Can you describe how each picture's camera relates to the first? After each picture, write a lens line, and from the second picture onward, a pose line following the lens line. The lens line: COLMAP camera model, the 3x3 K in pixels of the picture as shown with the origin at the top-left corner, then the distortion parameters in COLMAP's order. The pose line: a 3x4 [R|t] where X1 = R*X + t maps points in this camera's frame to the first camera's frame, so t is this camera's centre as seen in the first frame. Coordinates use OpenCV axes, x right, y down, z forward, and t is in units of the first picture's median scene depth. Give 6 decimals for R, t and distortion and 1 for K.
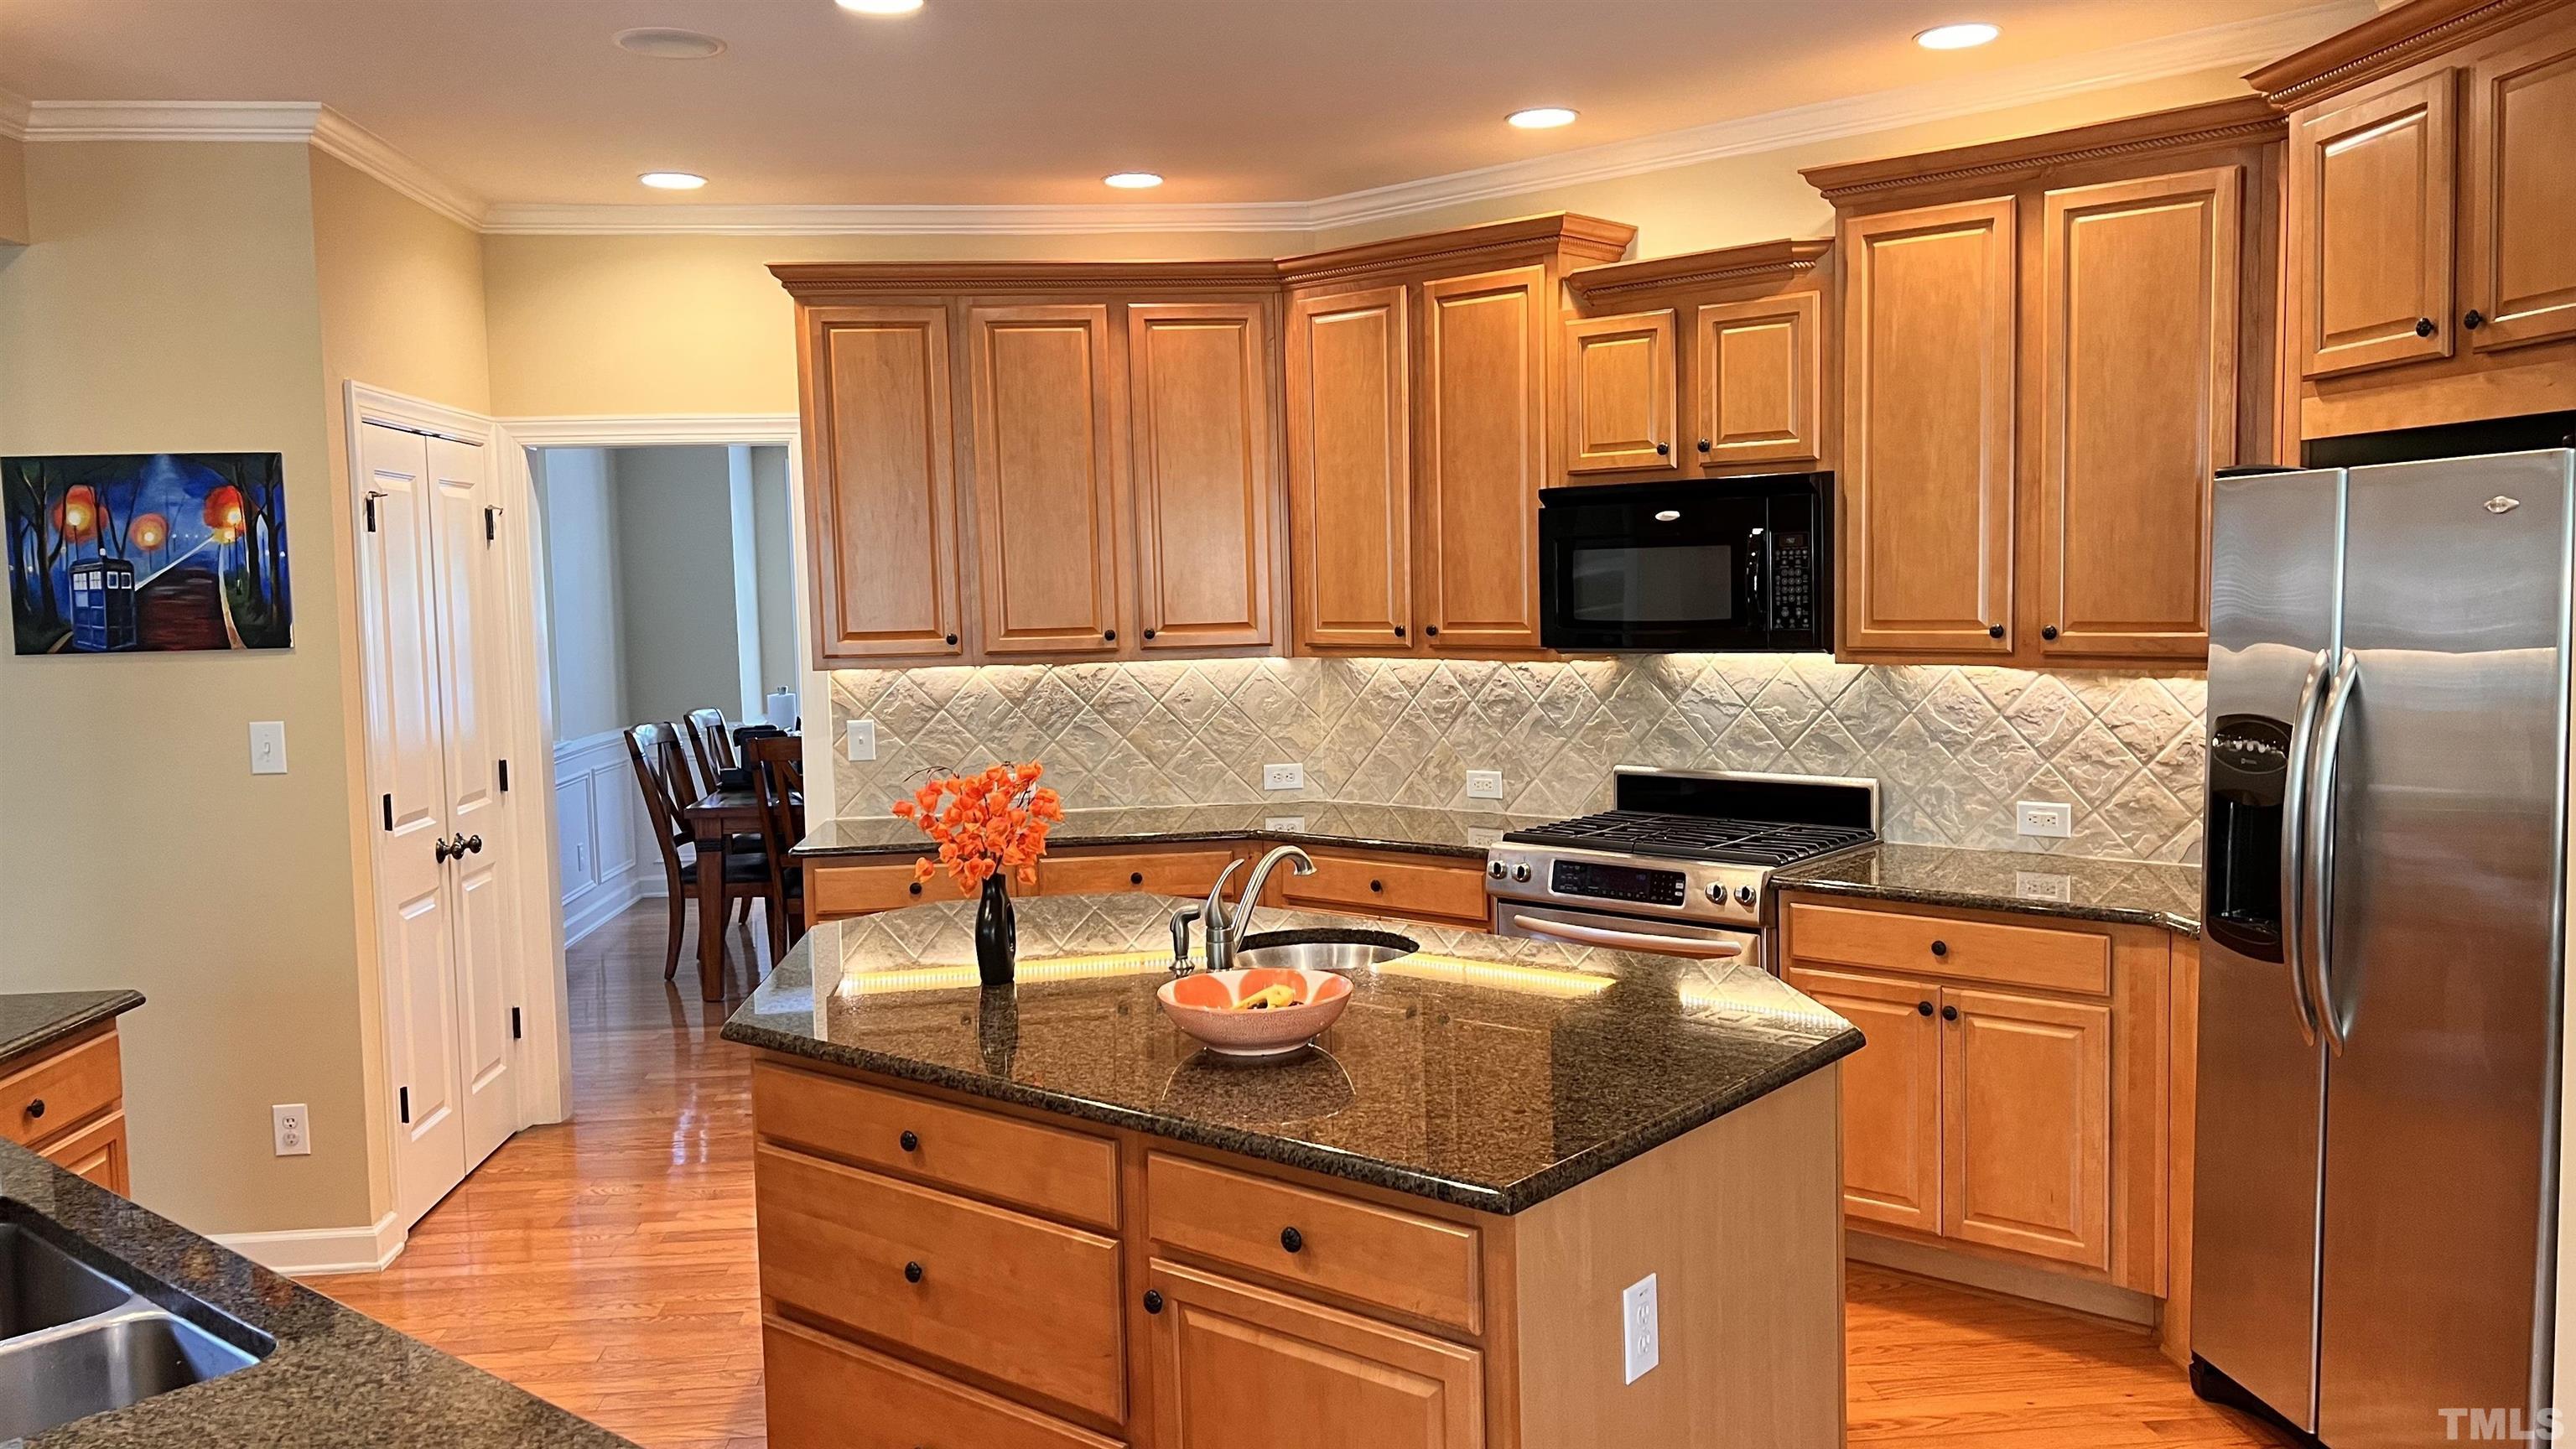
lens RADIAL K [[1939.1, 0, 1290.1], [0, 1939.1, 732.1], [0, 0, 1]] dist [0.060166, -0.052951]
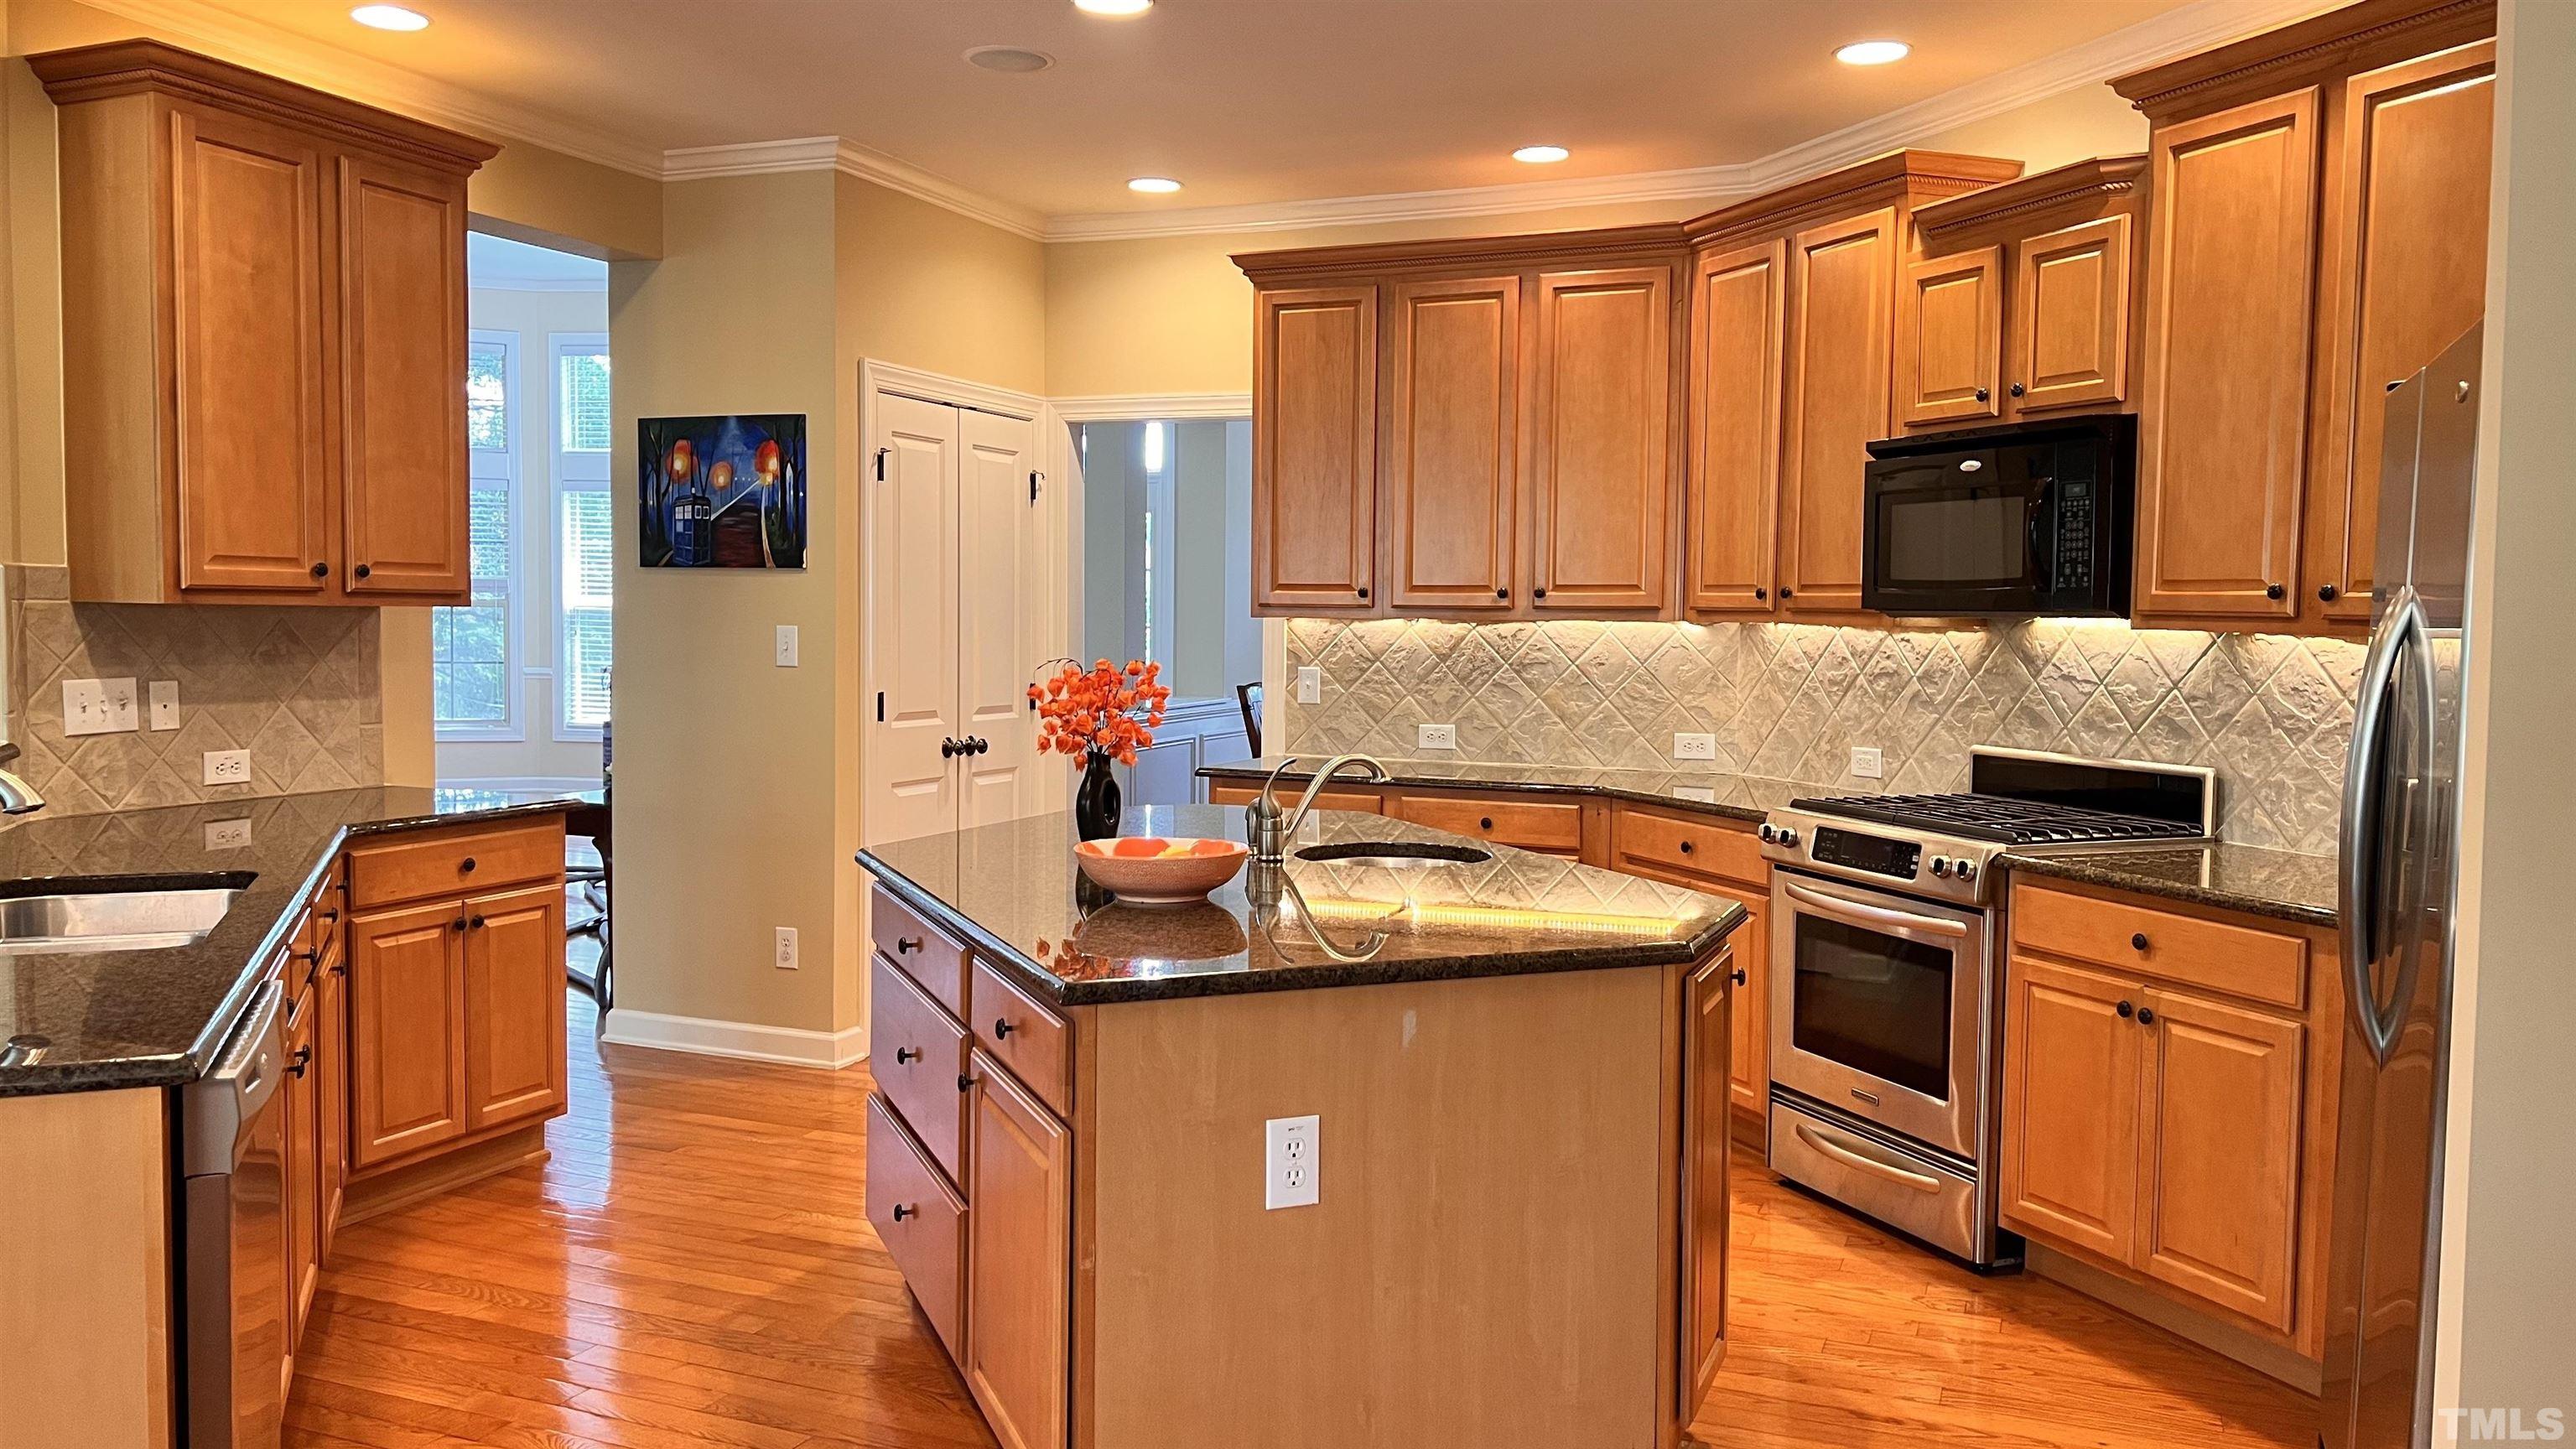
lens RADIAL K [[1939.1, 0, 1281.7], [0, 1939.1, 733.6], [0, 0, 1]] dist [0.060166, -0.052951]
pose [[0.884903, 0.065571, -0.461137, 0.334195], [-0.072222, 0.997383, 0.003229, 0.035596], [0.460142, 0.030447, 0.887323, 0.025861]]
